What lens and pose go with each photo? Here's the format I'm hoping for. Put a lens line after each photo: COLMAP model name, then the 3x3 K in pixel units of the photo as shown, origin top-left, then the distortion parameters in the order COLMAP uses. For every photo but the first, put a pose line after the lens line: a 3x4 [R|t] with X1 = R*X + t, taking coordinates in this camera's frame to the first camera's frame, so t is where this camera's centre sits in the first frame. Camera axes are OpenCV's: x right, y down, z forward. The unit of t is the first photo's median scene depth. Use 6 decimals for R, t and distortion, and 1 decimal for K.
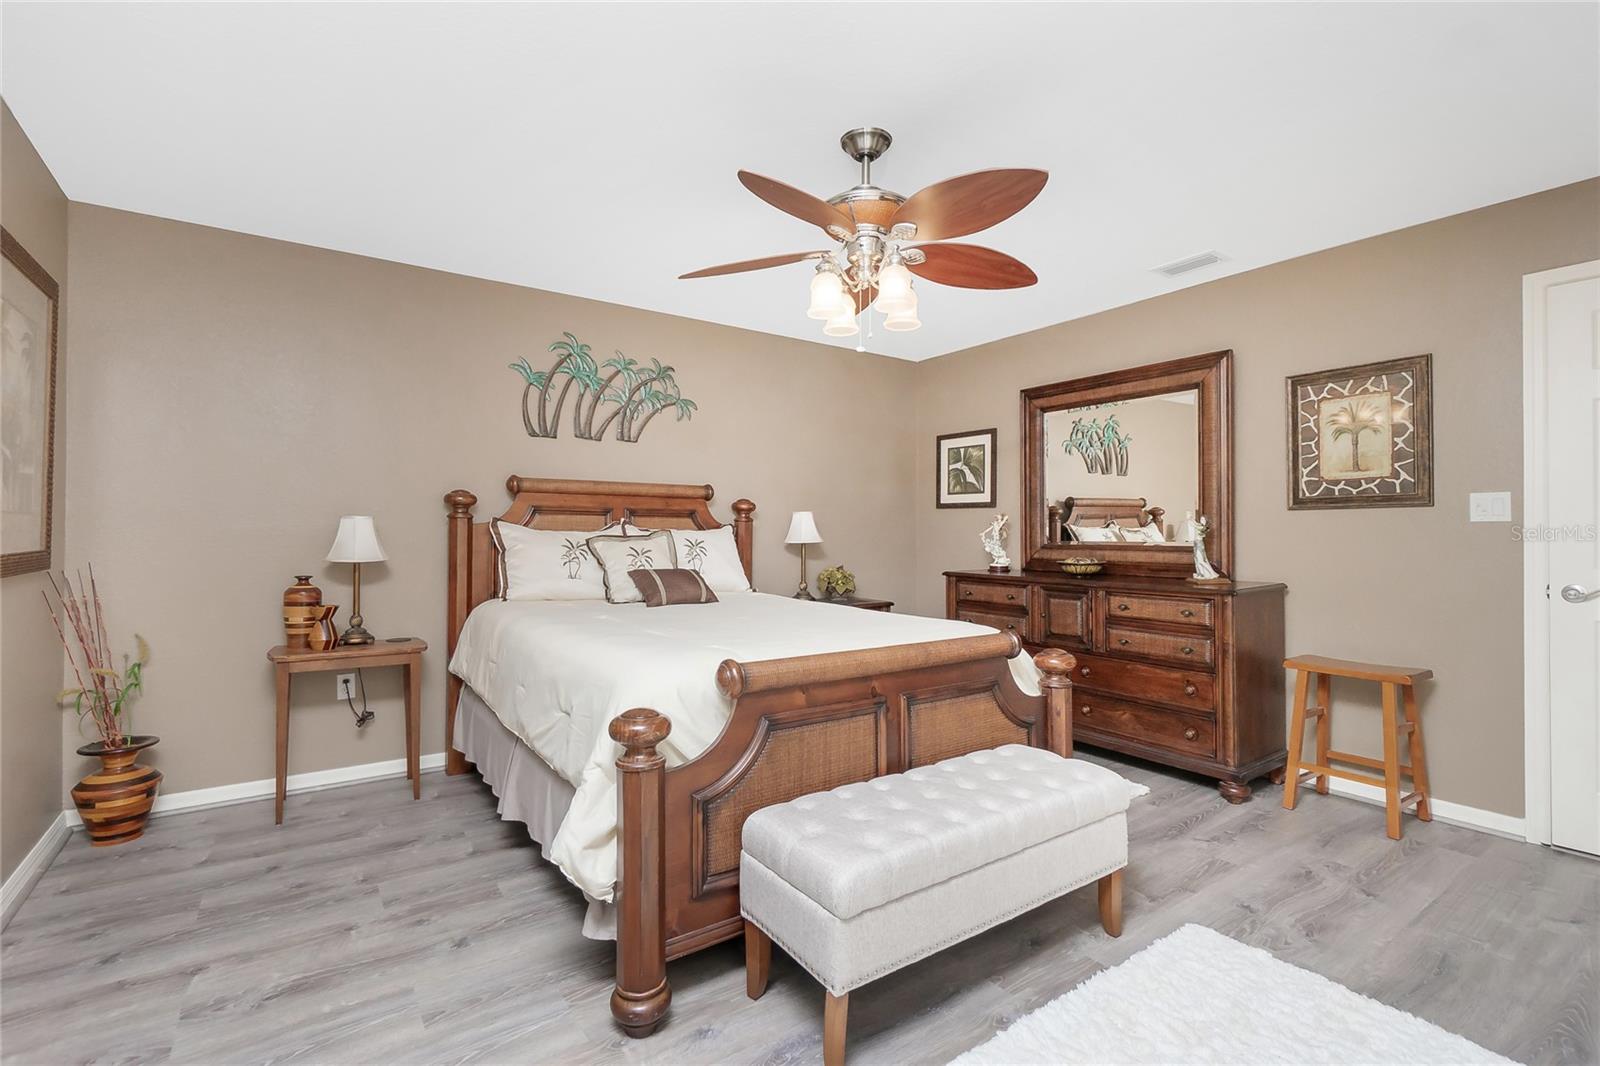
lens RADIAL K [[703.7, 0, 798.0], [0, 703.7, 520.4], [0, 0, 1]] dist [0.002446, 0.000226]
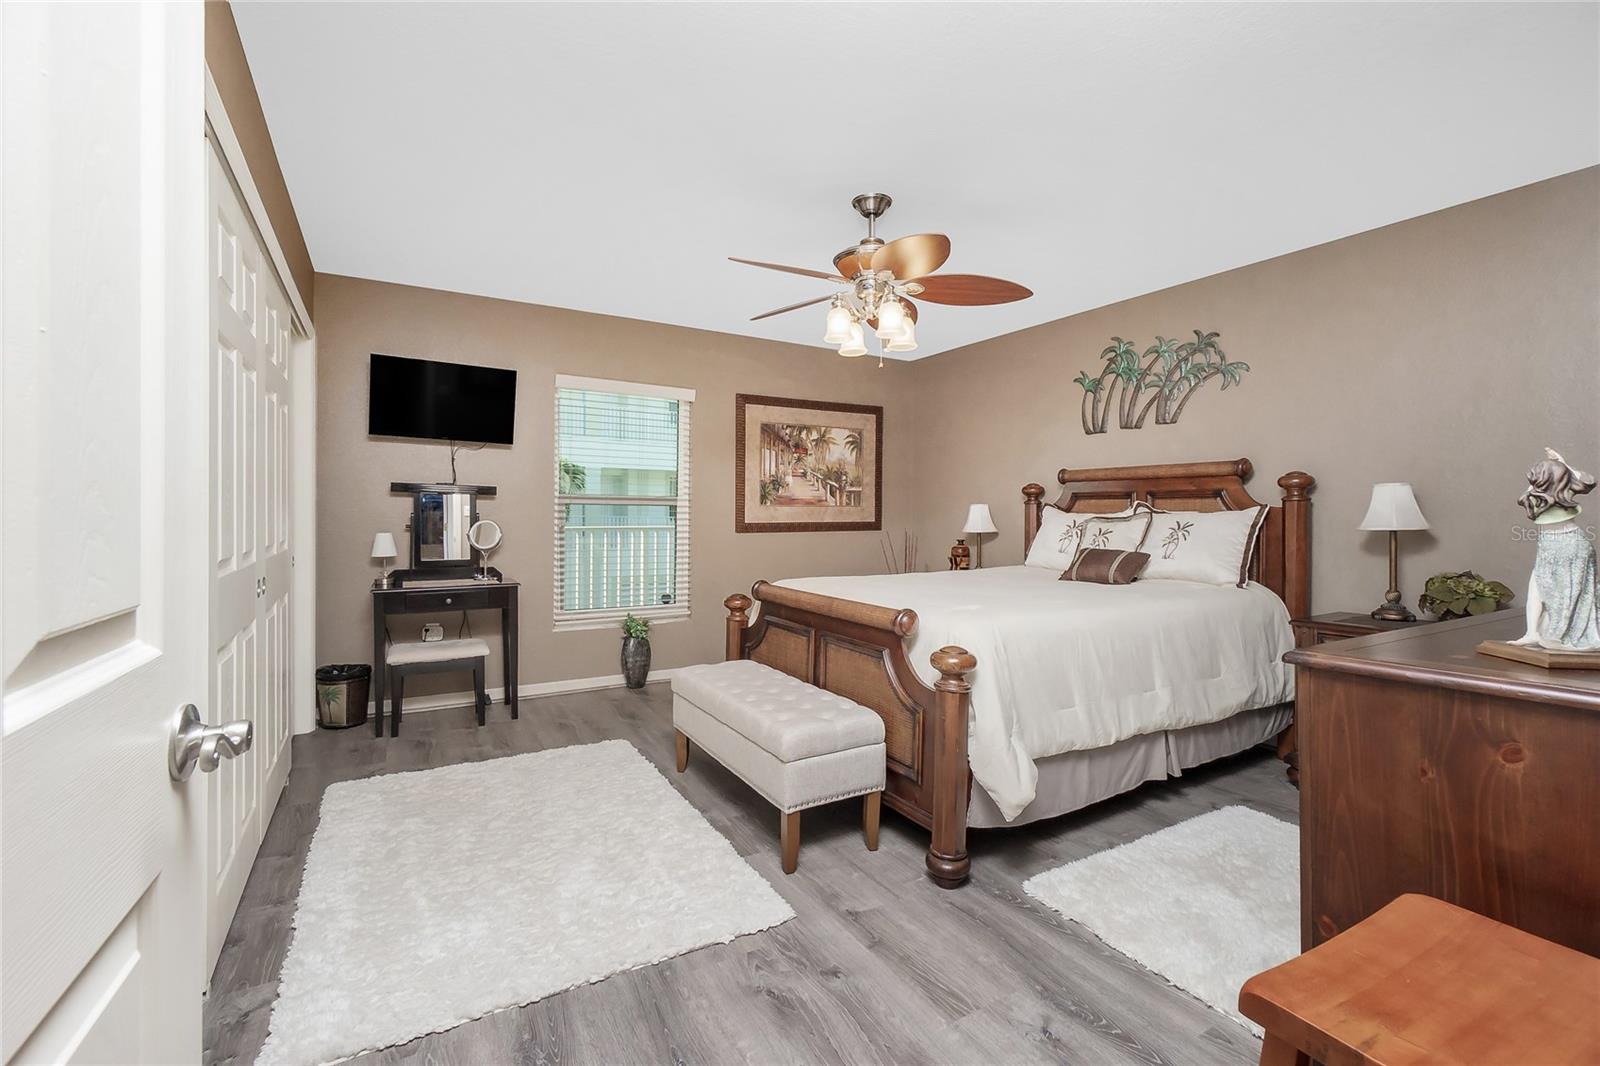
lens RADIAL K [[713.3, 0, 801.6], [0, 713.3, 482.8], [0, 0, 1]] dist [0.001782, 0.000218]
pose [[-0.067527, -0.047630, -0.996580, 0.848095], [0.009636, 0.998782, -0.048389, 0.016312], [0.997671, -0.012871, -0.066986, 0.588244]]
